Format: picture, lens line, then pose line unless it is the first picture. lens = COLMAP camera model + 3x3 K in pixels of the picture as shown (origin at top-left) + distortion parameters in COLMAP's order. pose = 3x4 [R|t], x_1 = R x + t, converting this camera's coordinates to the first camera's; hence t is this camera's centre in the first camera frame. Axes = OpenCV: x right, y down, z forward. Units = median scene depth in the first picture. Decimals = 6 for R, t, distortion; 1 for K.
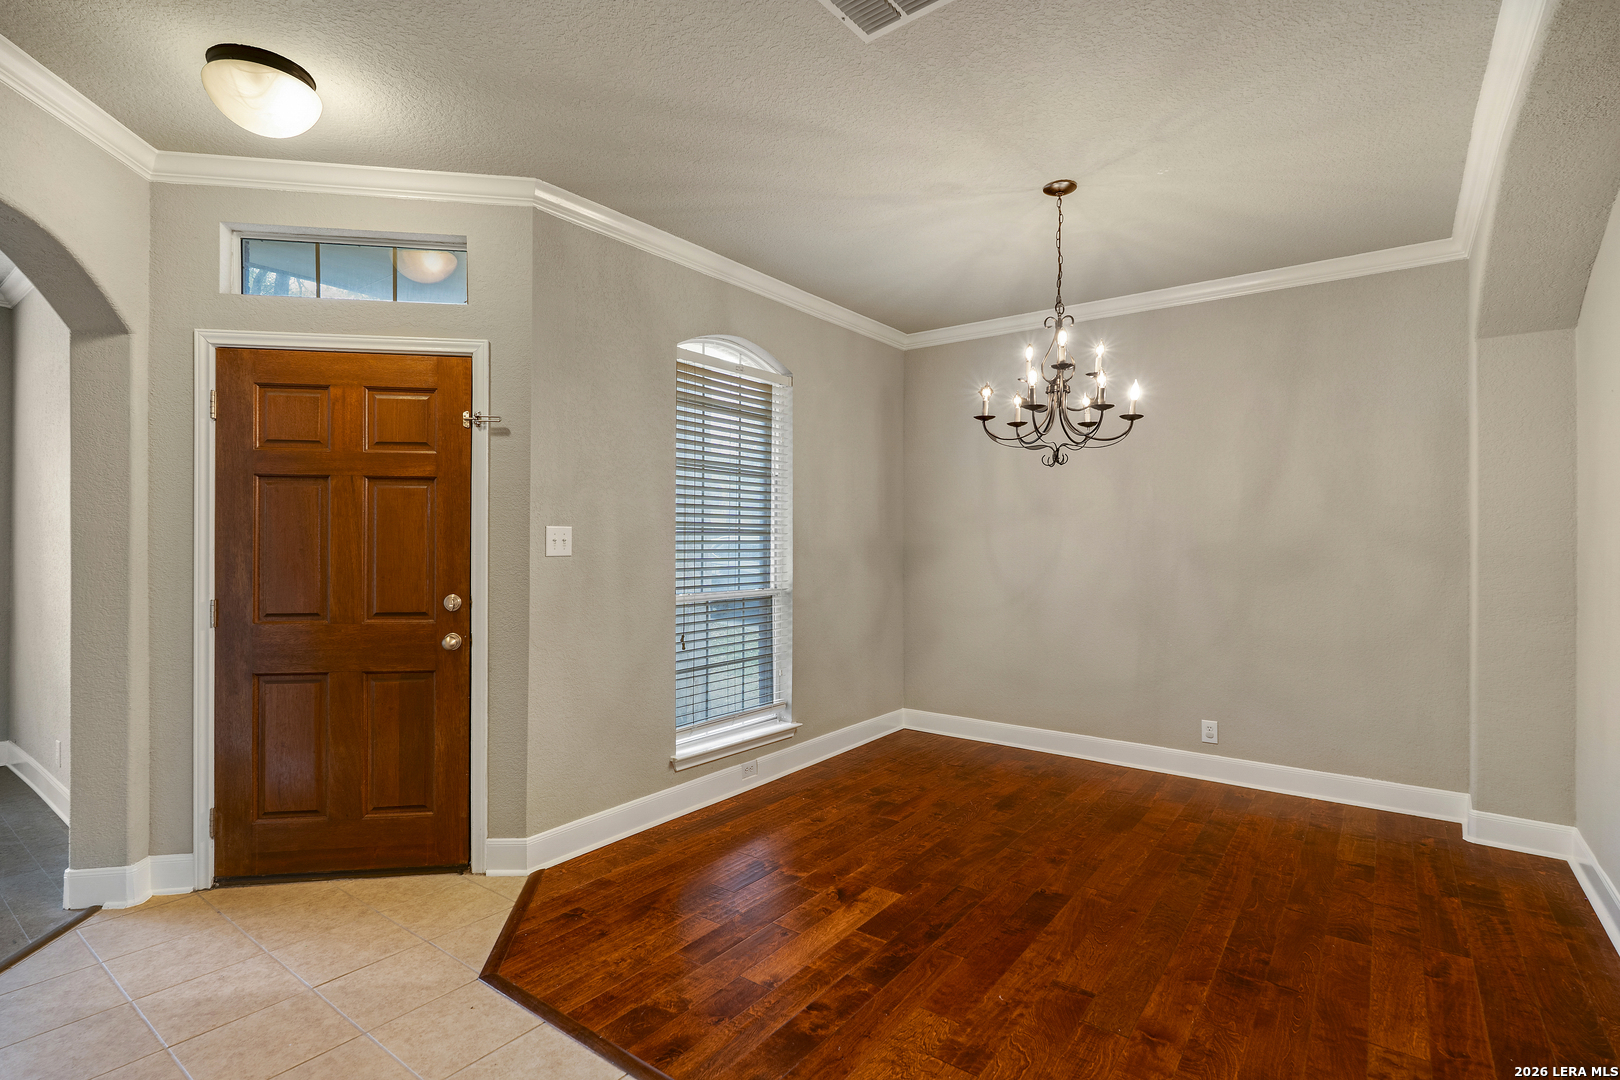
lens RADIAL K [[771.1, 0, 810.0], [0, 771.1, 540.0], [0, 0, 1]] dist [-0.005546, 0.000225]
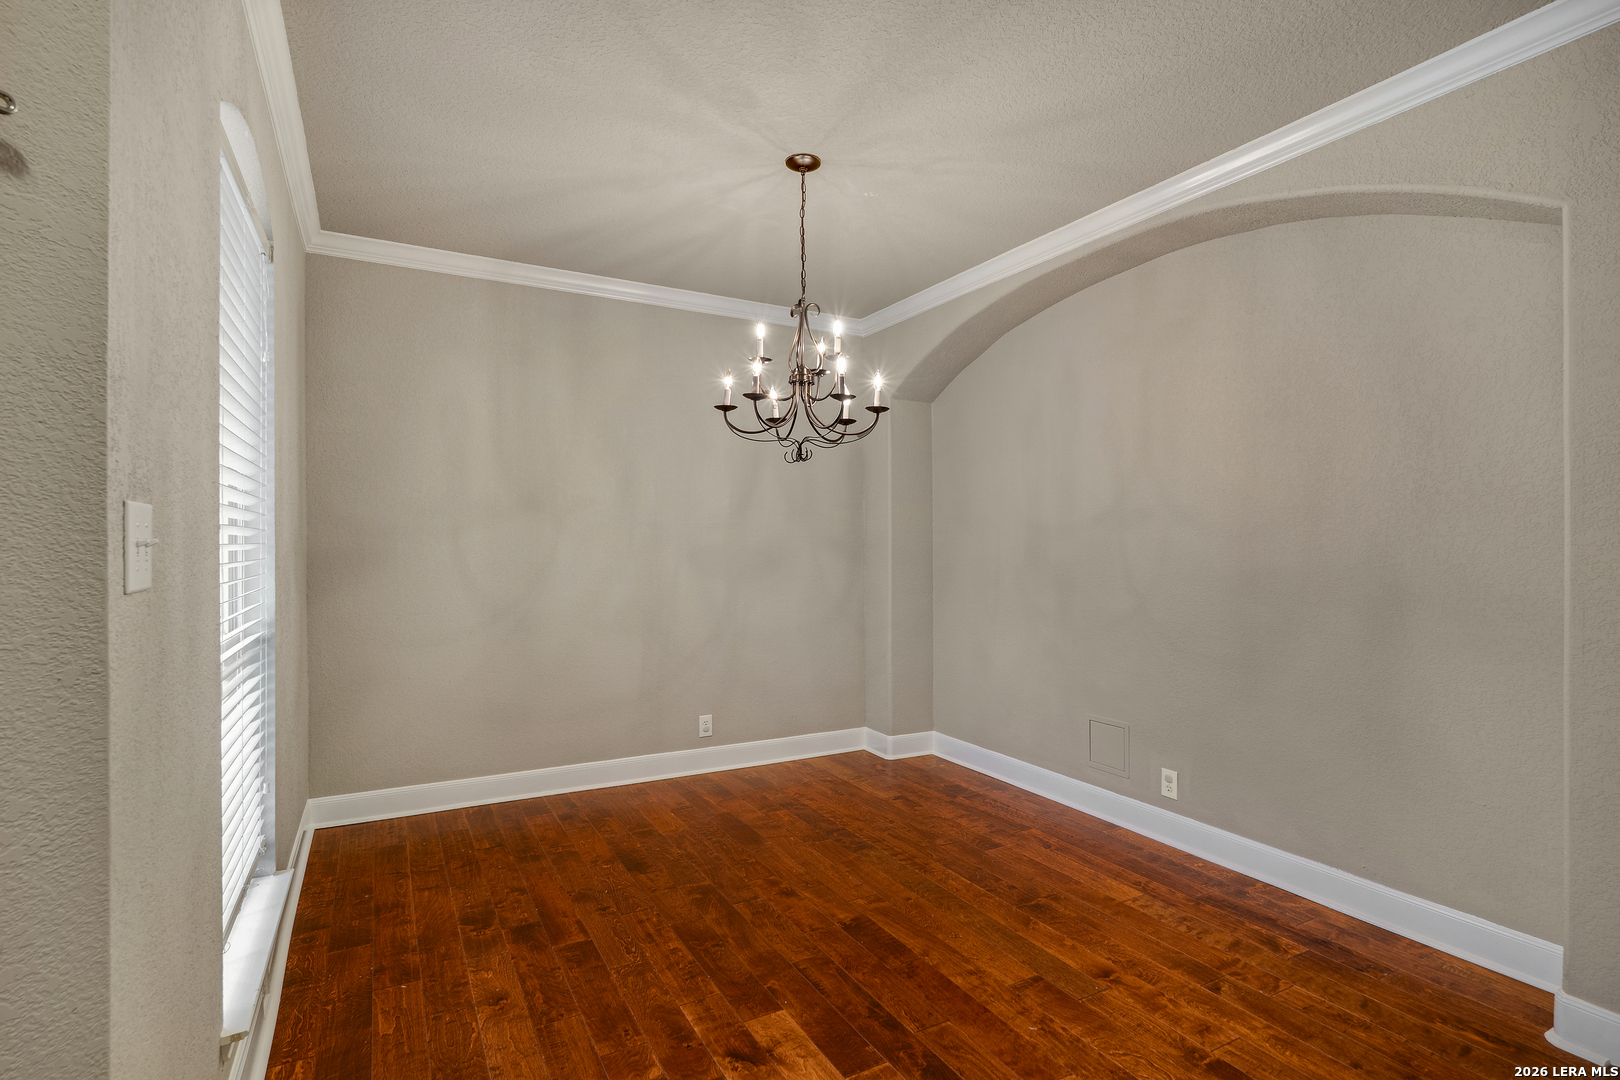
lens RADIAL K [[771.1, 0, 810.0], [0, 771.1, 540.0], [0, 0, 1]] dist [-0.005546, 0.000225]
pose [[0.425999, 0.001070, 0.904723, -0.468519], [0.000486, 0.999999, -0.001411, -0.001338], [-0.904724, 0.001041, 0.425998, 0.549240]]
